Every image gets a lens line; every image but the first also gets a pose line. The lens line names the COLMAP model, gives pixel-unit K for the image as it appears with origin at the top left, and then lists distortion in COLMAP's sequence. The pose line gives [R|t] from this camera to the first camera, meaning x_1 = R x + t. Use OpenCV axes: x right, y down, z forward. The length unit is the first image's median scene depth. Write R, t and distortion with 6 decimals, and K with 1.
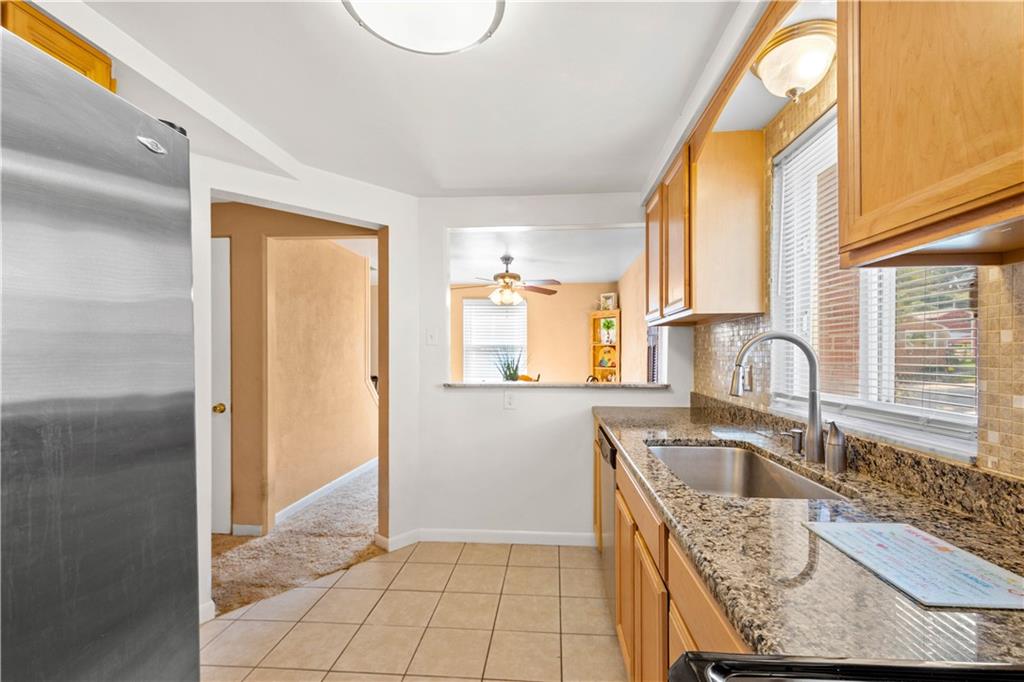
lens RADIAL K [[455.1, 0, 518.8], [0, 455.1, 356.7], [0, 0, 1]] dist [0.002438, -0.000782]
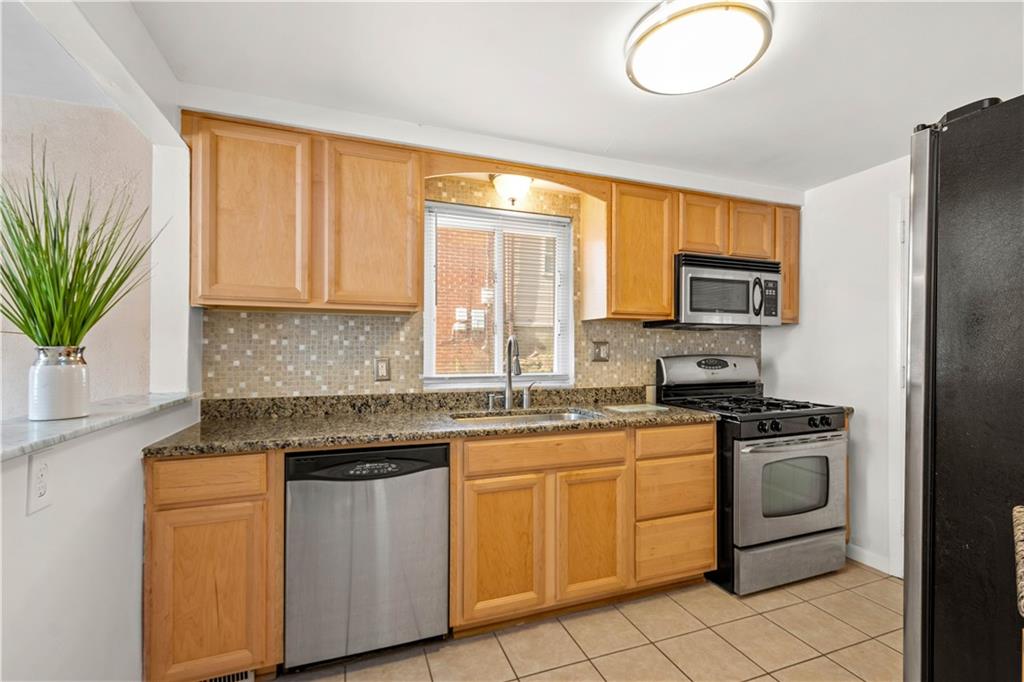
lens RADIAL K [[445.4, 0, 520.1], [0, 445.4, 346.9], [0, 0, 1]] dist [0.002108, 0.000009]
pose [[-0.424452, 0.005354, 0.905435, -0.687805], [0.001276, 0.999985, -0.005315, -0.002189], [-0.905450, -0.001100, -0.424452, 1.220958]]
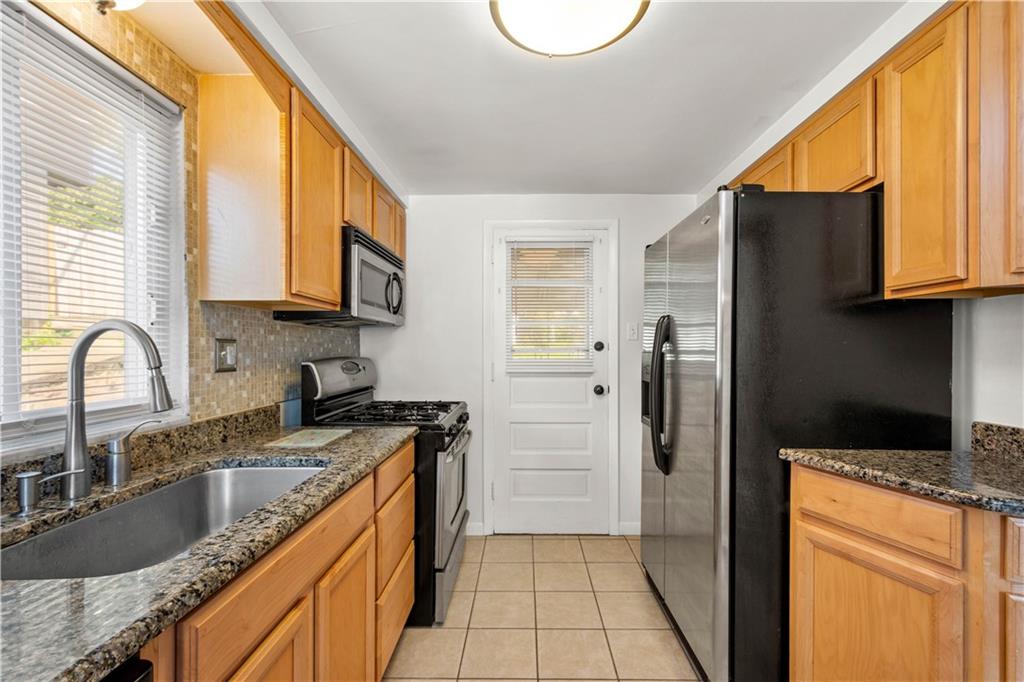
lens RADIAL K [[445.4, 0, 520.1], [0, 445.4, 346.9], [0, 0, 1]] dist [0.002108, 0.000009]
pose [[-0.998143, 0.003927, -0.060794, -0.023524], [0.003988, 0.999992, -0.000892, -0.007176], [0.060790, -0.001133, -0.998150, 1.268187]]
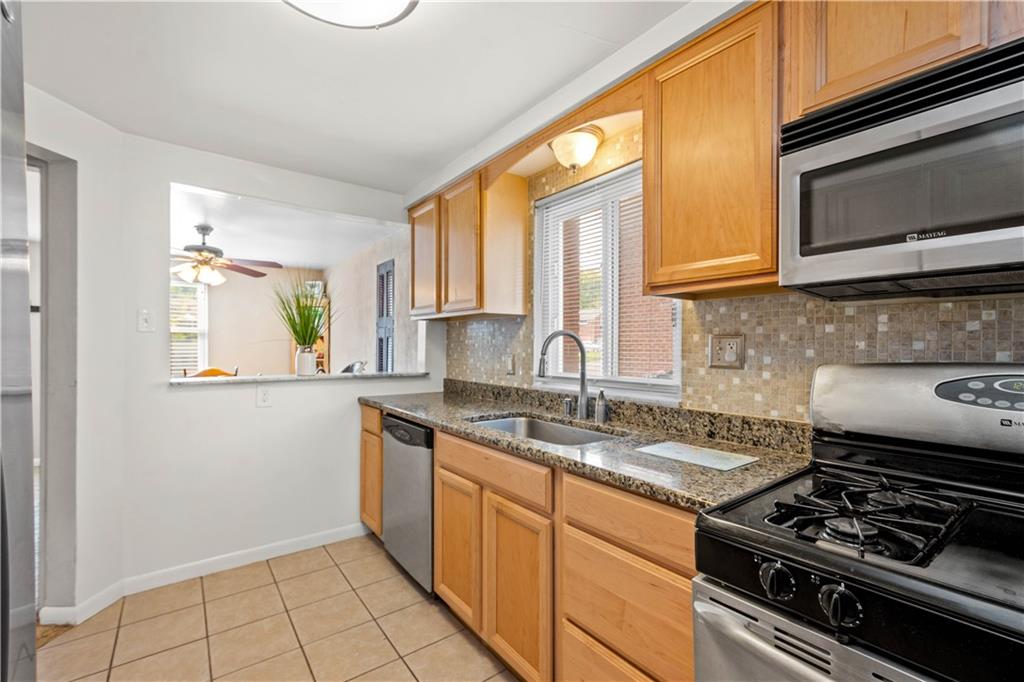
lens RADIAL K [[445.4, 0, 520.1], [0, 445.4, 346.9], [0, 0, 1]] dist [0.002108, 0.000009]
pose [[0.742318, 0.002327, 0.670044, -0.341898], [-0.001343, 0.999997, -0.001985, -0.000243], [-0.670047, 0.000574, 0.742319, 0.042893]]
